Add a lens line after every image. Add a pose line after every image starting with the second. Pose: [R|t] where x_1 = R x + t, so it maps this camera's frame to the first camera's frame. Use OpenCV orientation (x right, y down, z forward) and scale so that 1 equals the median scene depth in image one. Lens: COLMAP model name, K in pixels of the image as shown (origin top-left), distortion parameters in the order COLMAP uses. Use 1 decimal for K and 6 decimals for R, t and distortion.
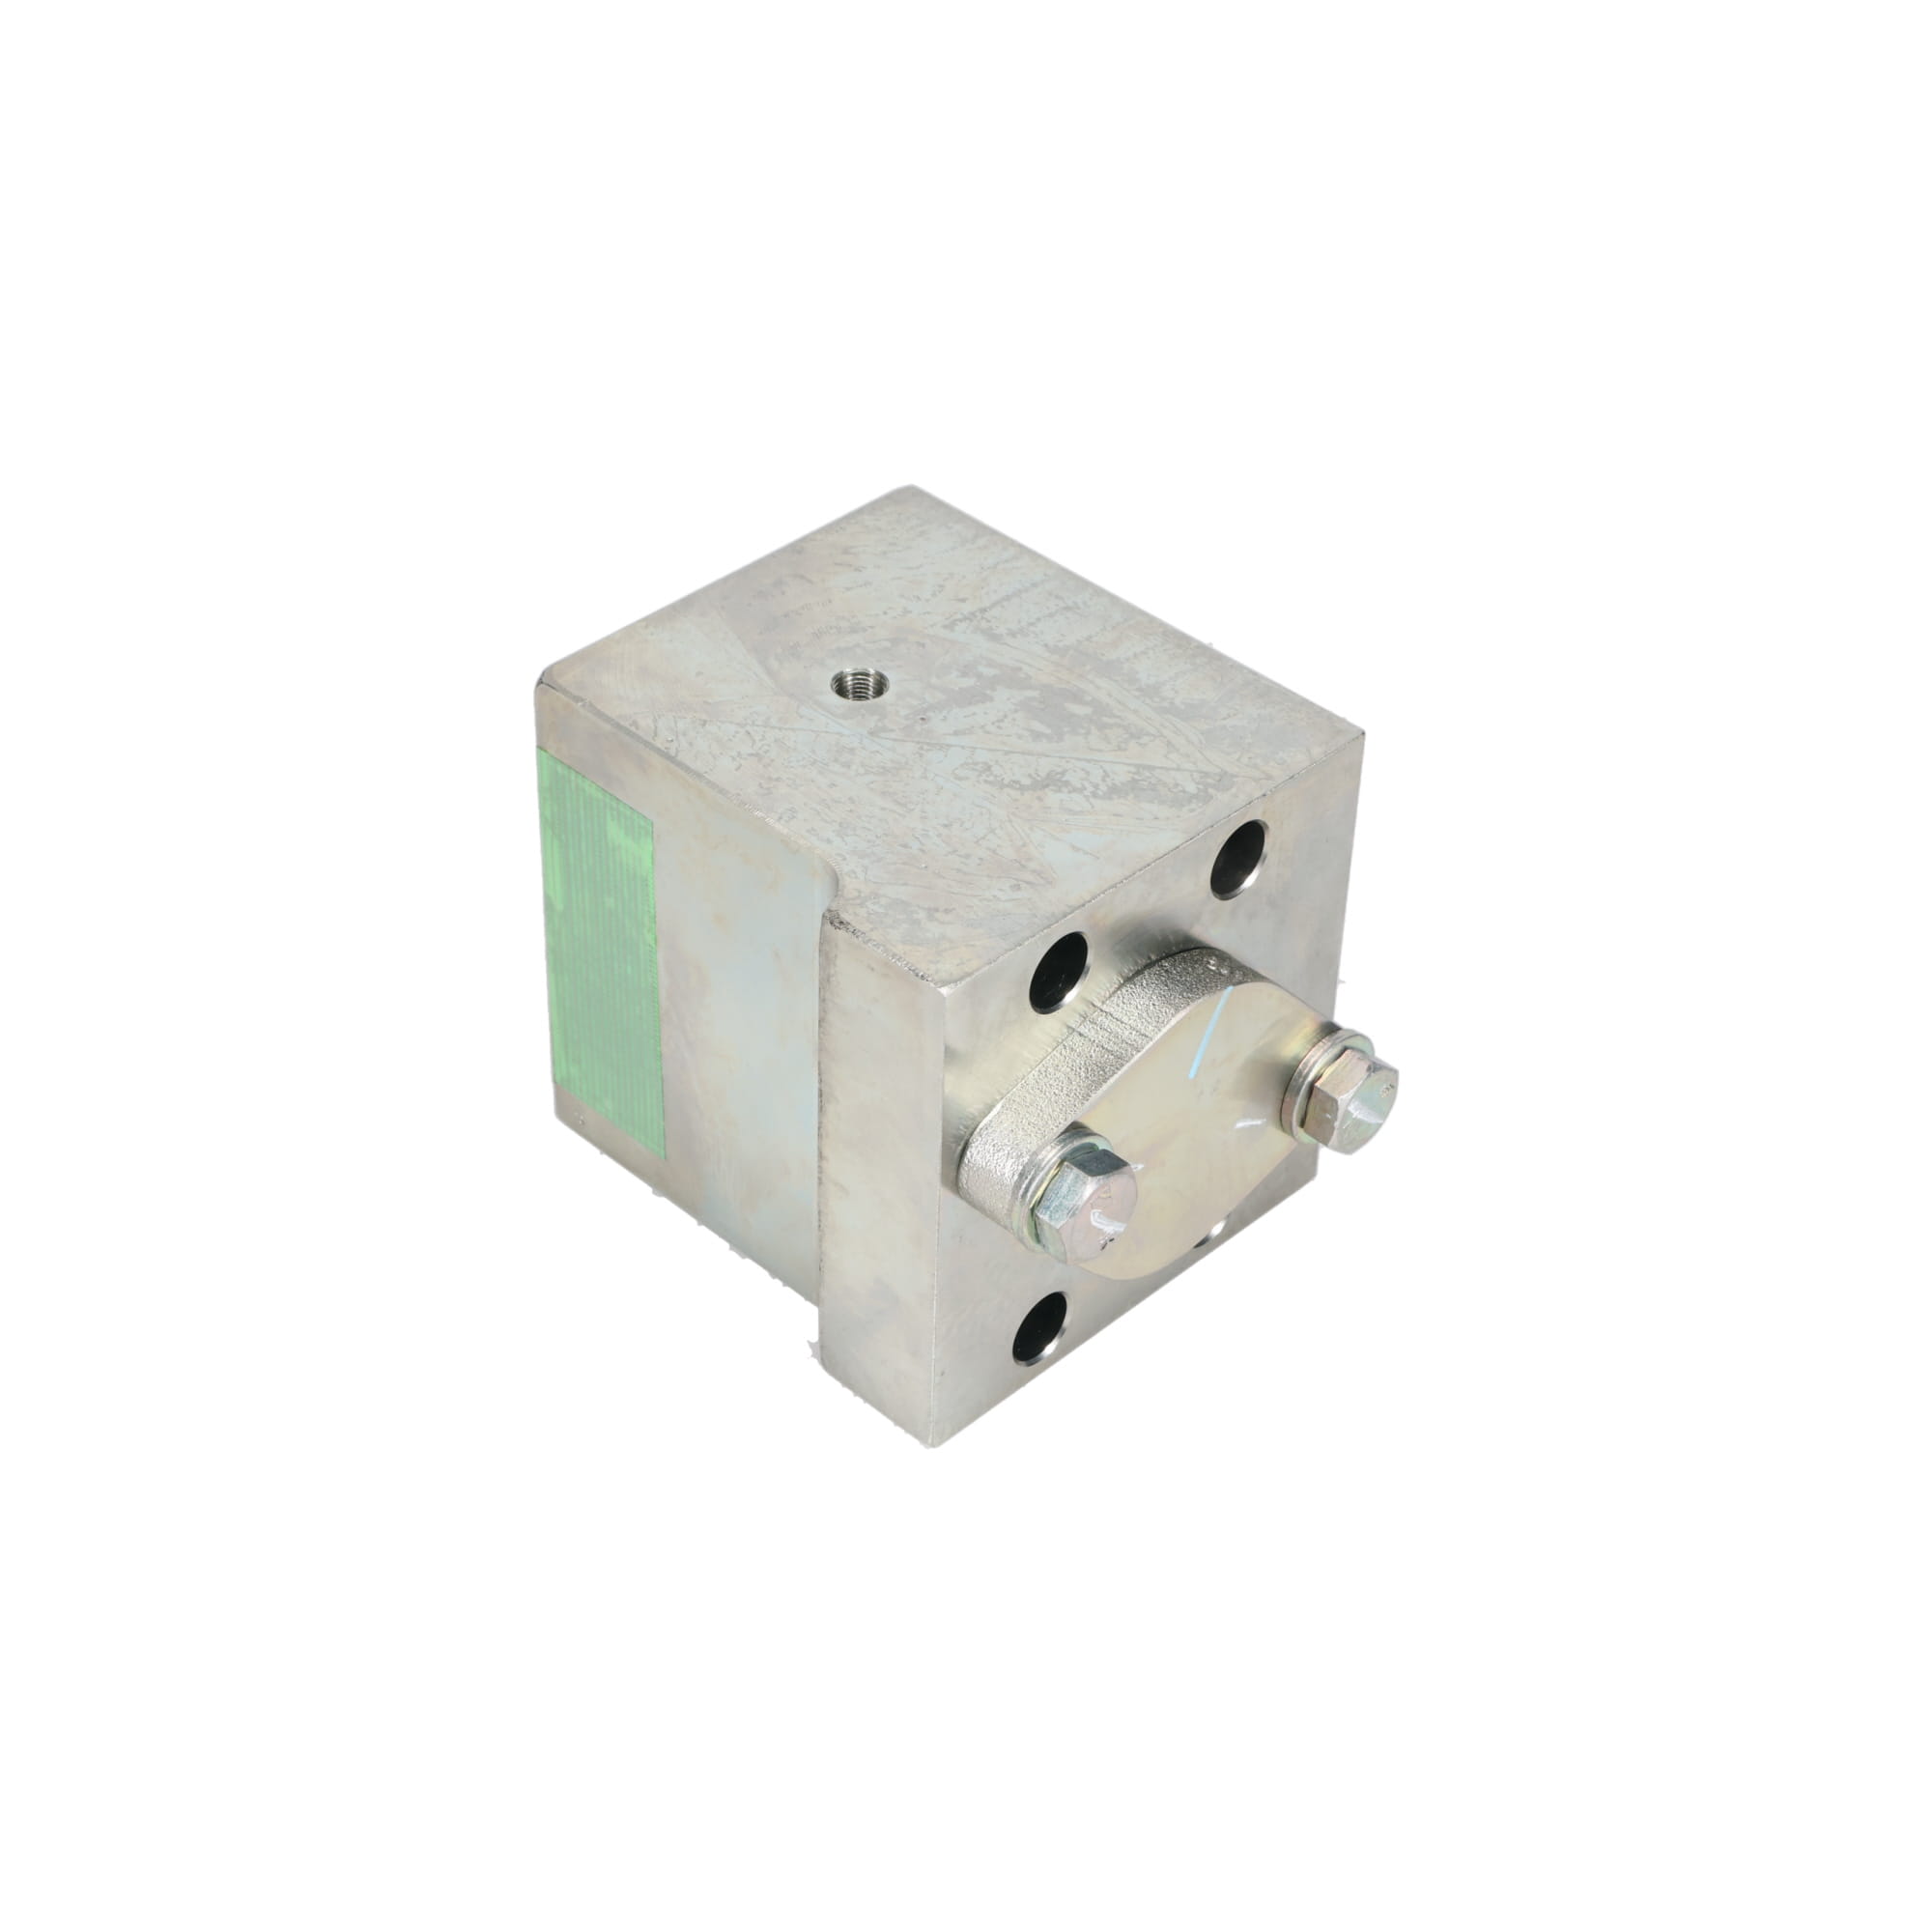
lens RADIAL K [[3774.1, 0, 916.5], [0, 3774.1, 963.9], [0, 0, 1]] dist [0.036364, 0.014944]
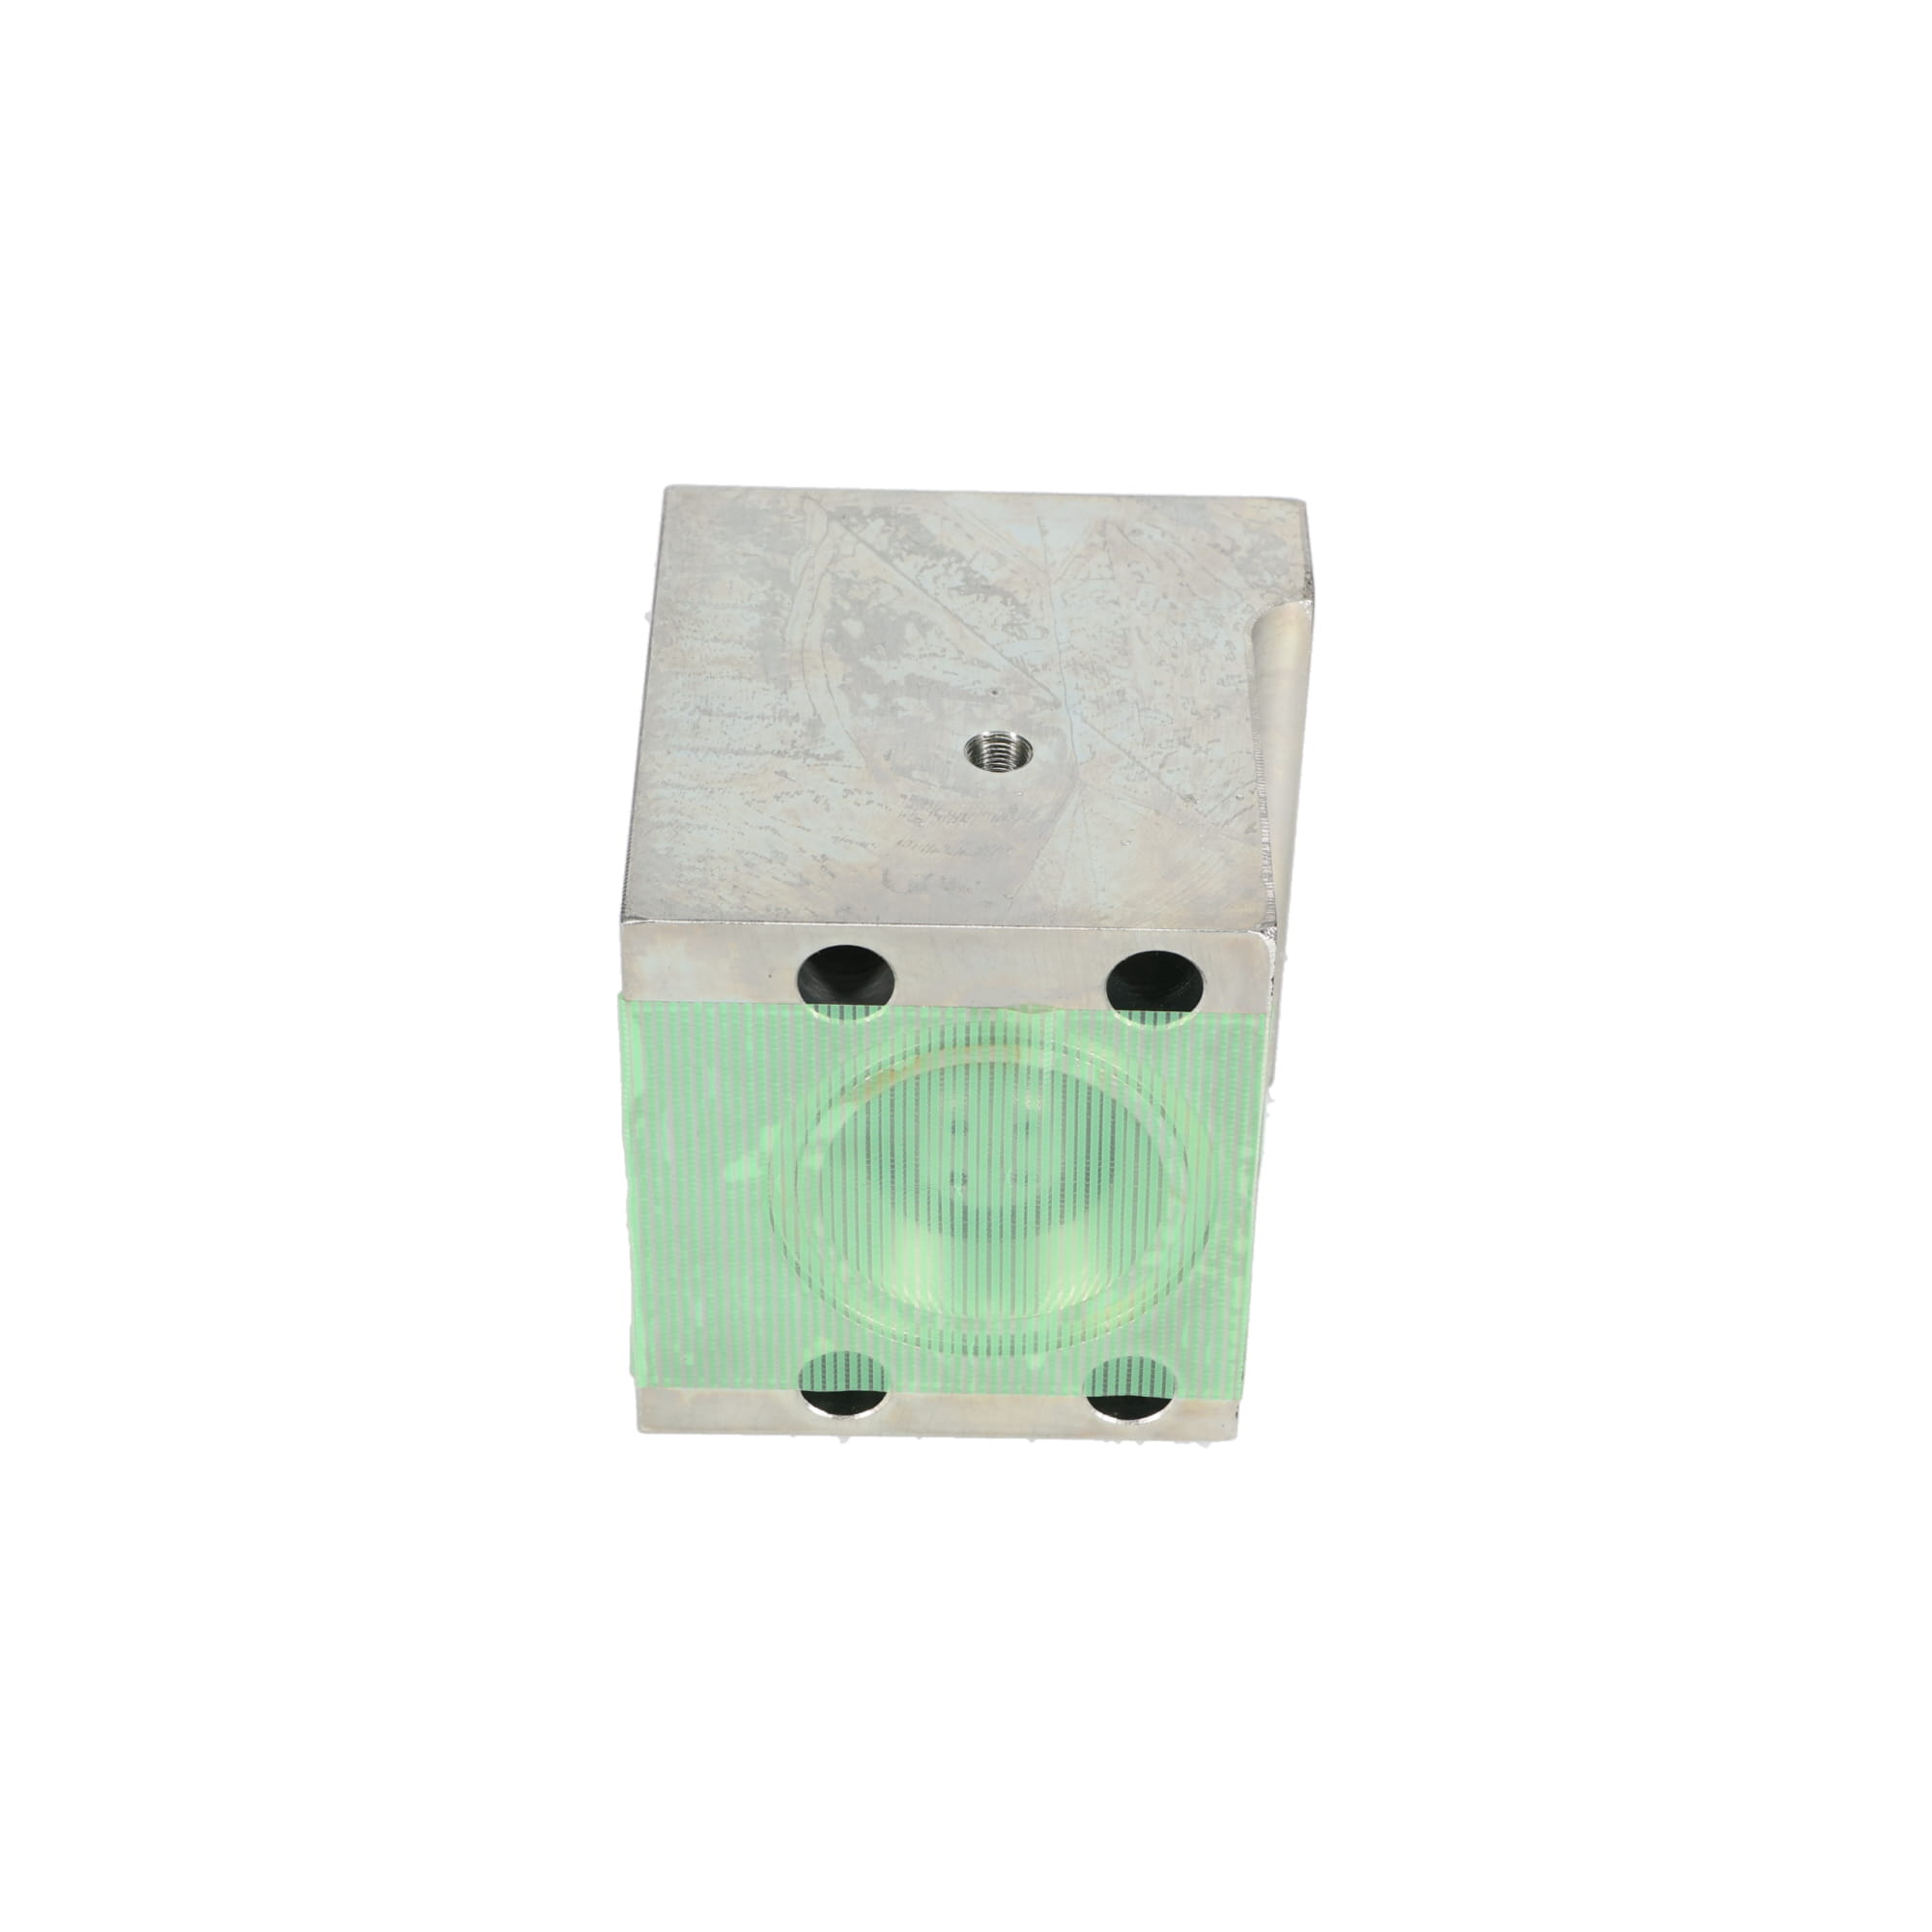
lens RADIAL K [[4349.7, 0, 909.4], [0, 4349.7, 968.1], [0, 0, 1]] dist [0.026711, -0.006588]
pose [[-0.698645, -0.477006, 0.533254, -0.555308], [0.426105, 0.321318, 0.845689, -0.909477], [-0.574743, 0.818058, -0.021232, 1.084820]]
